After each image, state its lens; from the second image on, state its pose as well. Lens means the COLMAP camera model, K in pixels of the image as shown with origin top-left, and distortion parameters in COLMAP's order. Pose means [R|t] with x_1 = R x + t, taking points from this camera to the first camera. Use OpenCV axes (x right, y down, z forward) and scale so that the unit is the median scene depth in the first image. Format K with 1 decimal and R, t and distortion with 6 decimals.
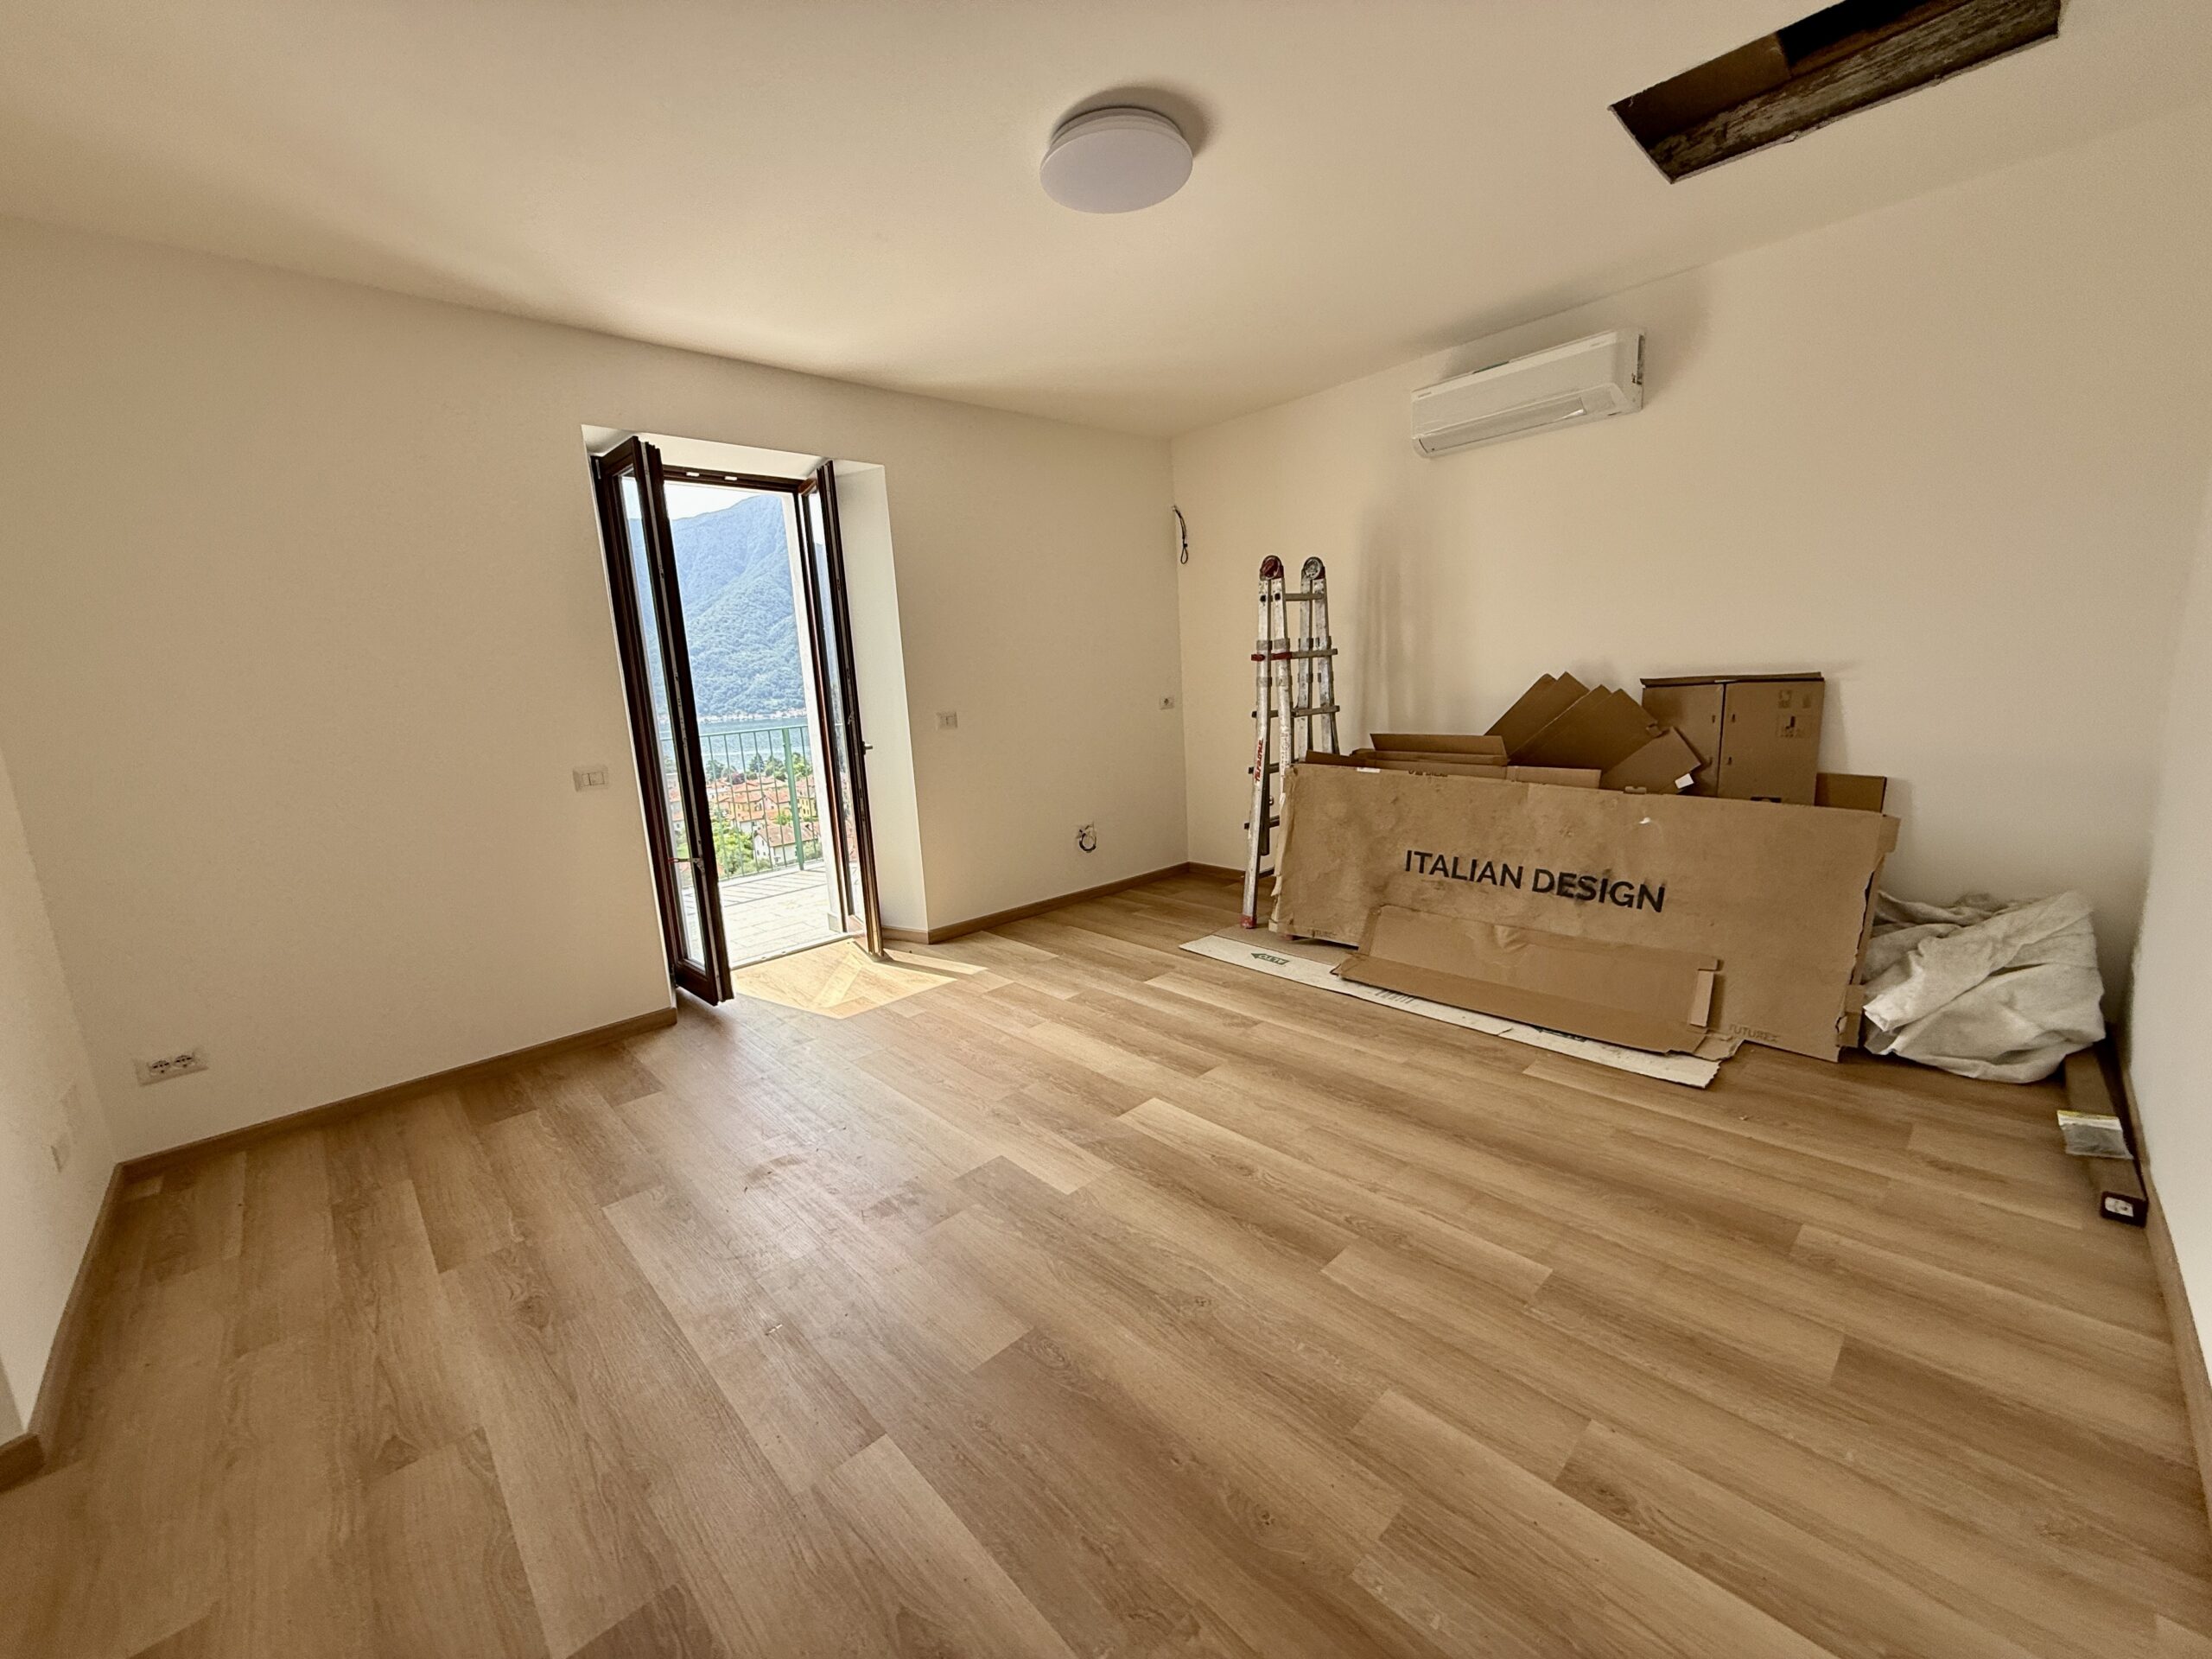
lens RADIAL K [[878.7, 0, 1105.3], [0, 878.7, 831.8], [0, 0, 1]] dist [0.001906, -0.000407]
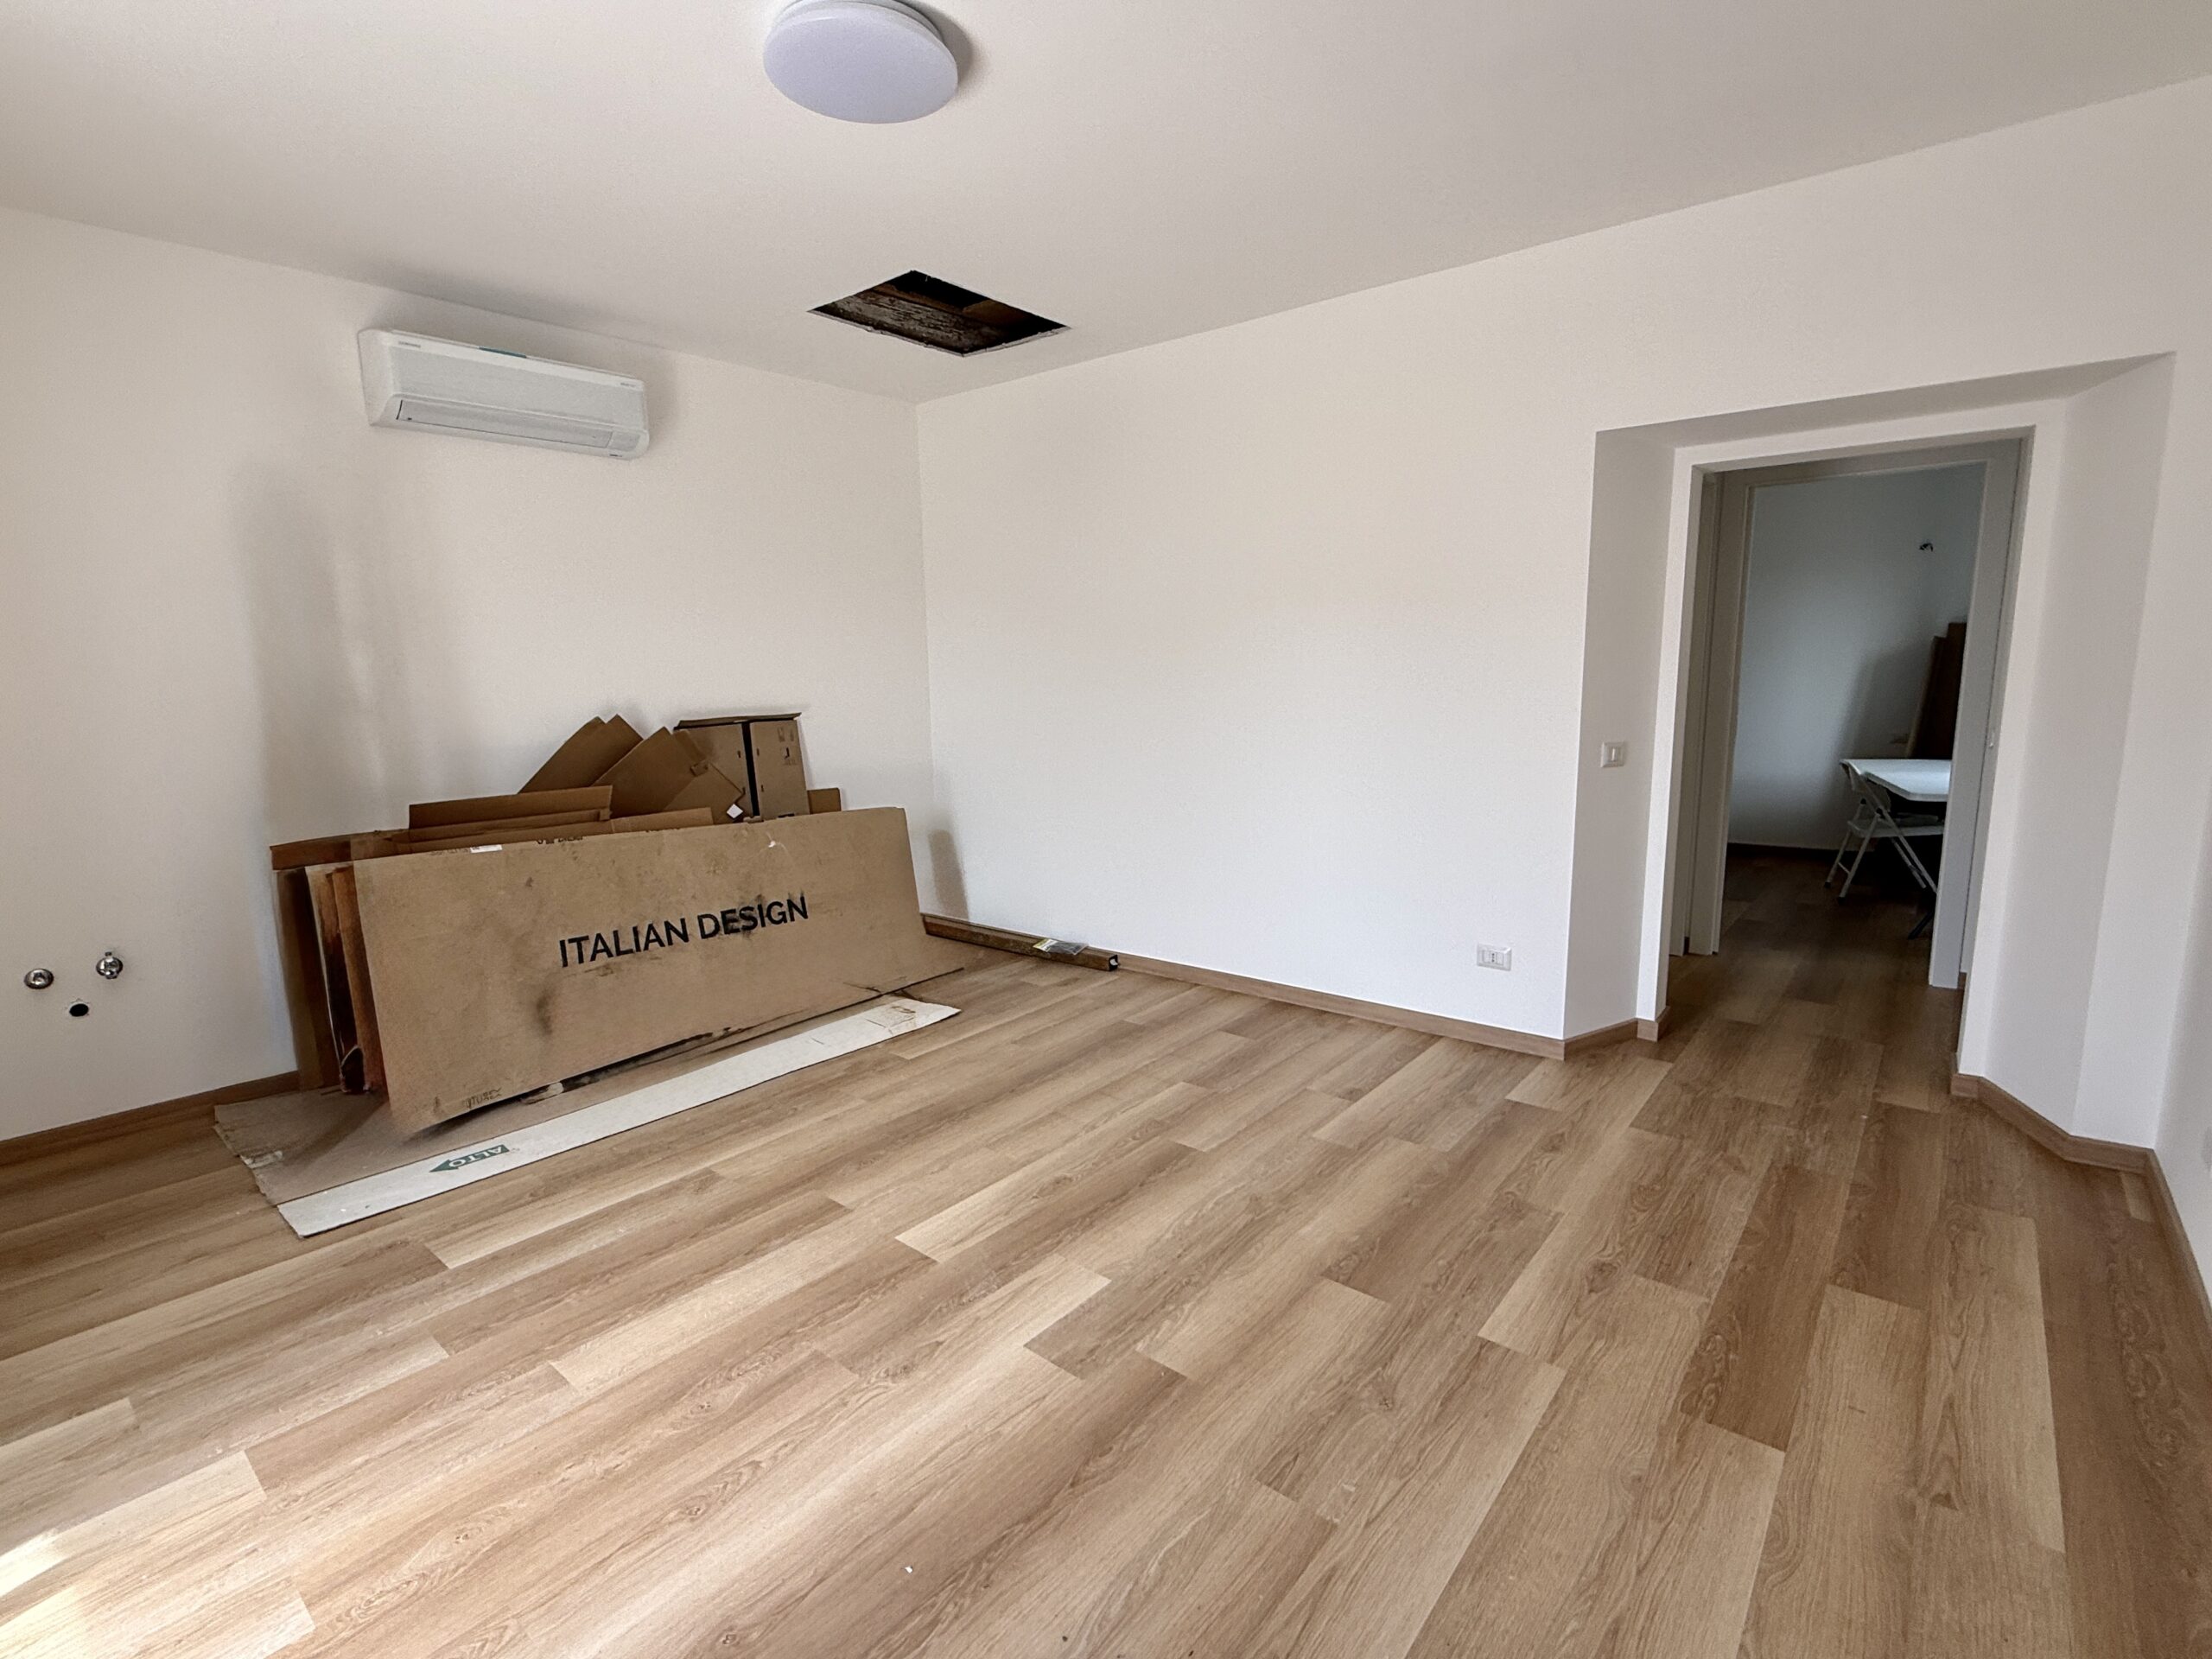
lens RADIAL K [[1022.5, 0, 1098.1], [0, 1022.5, 830.5], [0, 0, 1]] dist [-0.002776, 0.001099]
pose [[-0.111095, -0.099311, 0.988835, -0.700521], [0.206581, 0.970953, 0.120725, -0.099750], [-0.972102, 0.217687, -0.087353, 0.710457]]
